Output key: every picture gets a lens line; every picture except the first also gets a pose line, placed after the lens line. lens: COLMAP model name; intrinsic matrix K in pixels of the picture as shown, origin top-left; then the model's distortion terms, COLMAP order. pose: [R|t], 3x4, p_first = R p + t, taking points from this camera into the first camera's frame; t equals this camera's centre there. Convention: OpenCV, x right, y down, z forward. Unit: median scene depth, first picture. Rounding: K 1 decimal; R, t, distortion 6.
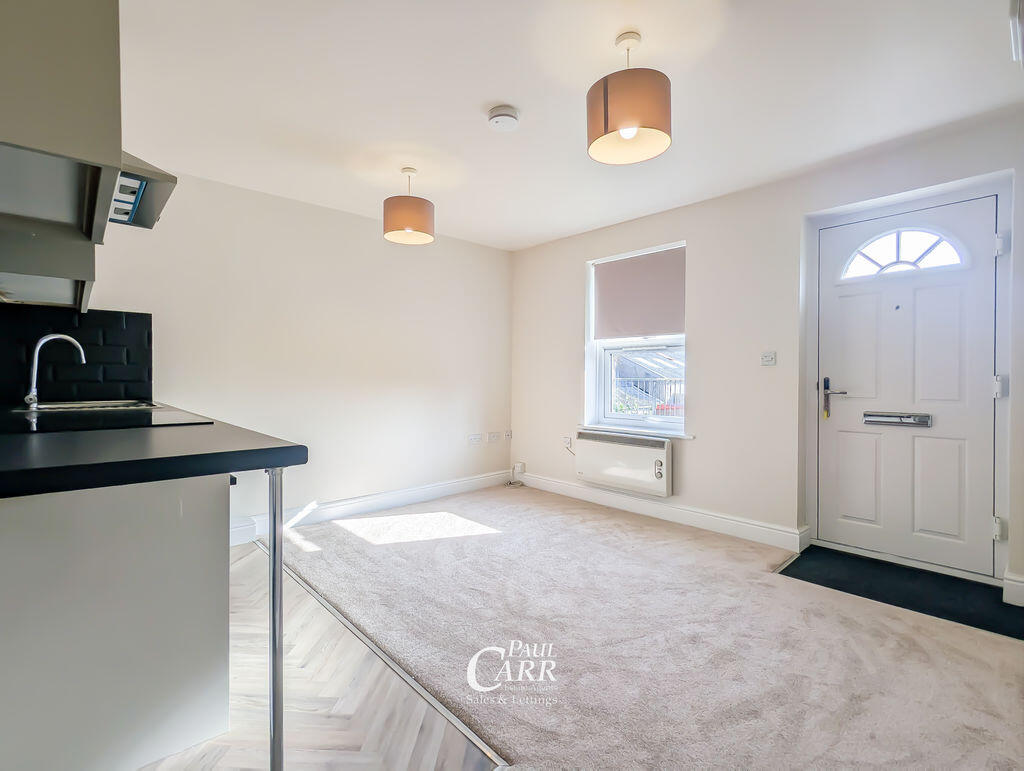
lens RADIAL K [[485.8, 0, 511.0], [0, 485.8, 379.1], [0, 0, 1]] dist [0.000346, 0.000190]
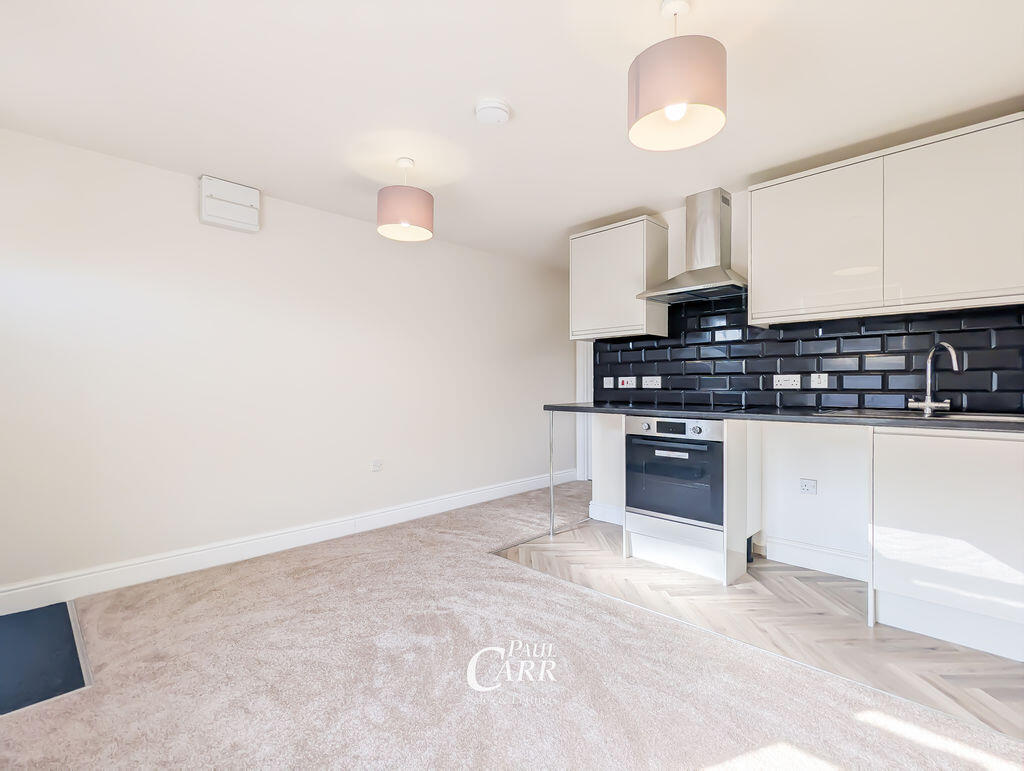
lens RADIAL K [[485.8, 0, 511.0], [0, 485.8, 379.1], [0, 0, 1]] dist [0.000346, 0.000190]
pose [[-0.998253, 0.004946, -0.058884, 0.007280], [0.005204, 0.999978, -0.004226, -0.014086], [0.058861, -0.004525, -0.998256, 1.527954]]
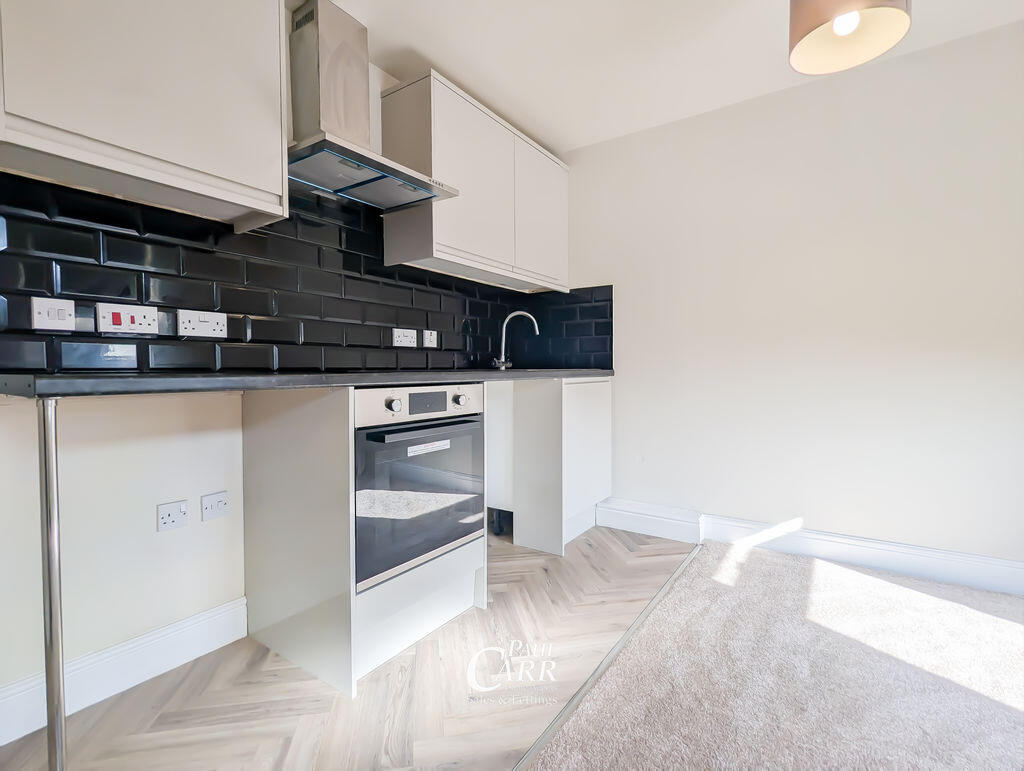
lens RADIAL K [[485.8, 0, 511.0], [0, 485.8, 379.1], [0, 0, 1]] dist [0.000346, 0.000190]
pose [[0.234089, 0.019108, -0.972027, 0.201634], [0.001049, 0.999801, 0.019907, 0.042136], [0.972215, -0.005680, 0.234022, 0.544204]]
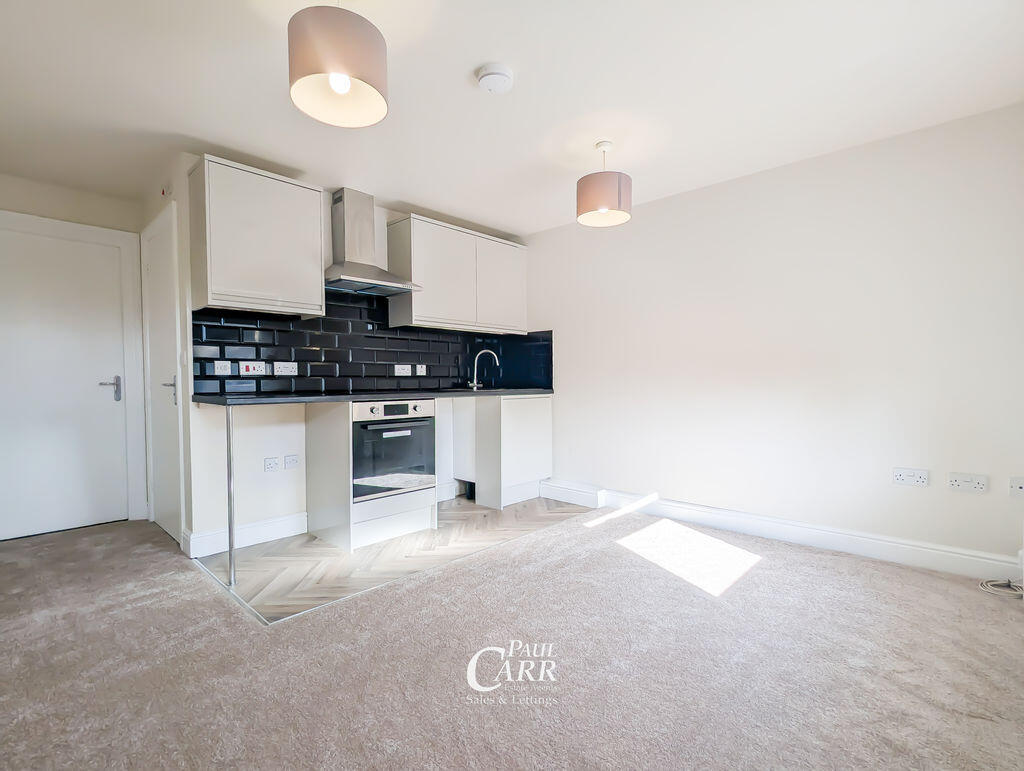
lens RADIAL K [[488.0, 0, 509.6], [0, 488.0, 392.9], [0, 0, 1]] dist [0.000473, 0.000016]
pose [[0.074453, 0.024894, -0.996914, 0.702172], [0.001480, 0.999685, 0.025074, 0.017713], [0.997223, -0.003342, 0.074393, 0.748744]]
